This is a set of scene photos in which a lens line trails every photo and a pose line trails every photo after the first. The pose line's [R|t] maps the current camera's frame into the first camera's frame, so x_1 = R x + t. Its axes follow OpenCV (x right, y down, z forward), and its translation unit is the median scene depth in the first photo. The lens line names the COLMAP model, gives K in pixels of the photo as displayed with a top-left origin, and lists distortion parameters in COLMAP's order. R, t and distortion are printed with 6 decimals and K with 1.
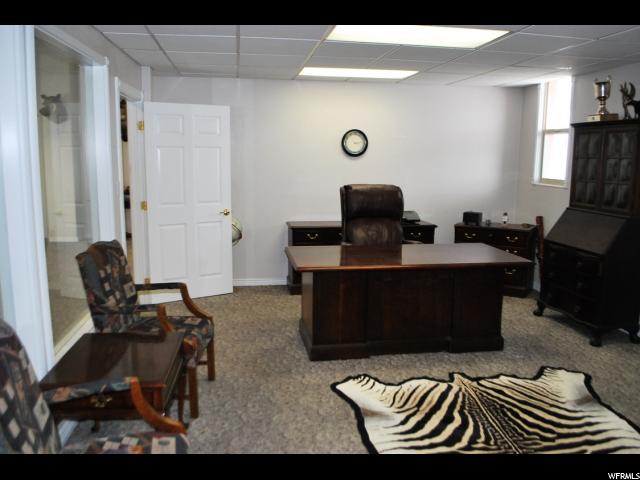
lens RADIAL K [[565.6, 0, 320.0], [0, 565.6, 240.0], [0, 0, 1]] dist [-0.056324, -0.012564]
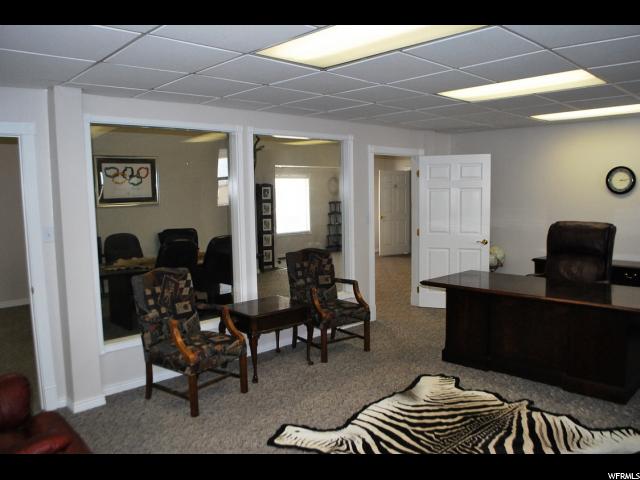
lens RADIAL K [[565.6, 0, 320.0], [0, 565.6, 240.0], [0, 0, 1]] dist [-0.056324, -0.012564]
pose [[0.532500, 0.053348, -0.844747, 0.908708], [-0.106401, 0.994314, -0.004278, -0.015097], [0.839716, 0.092160, 0.535149, 0.090387]]
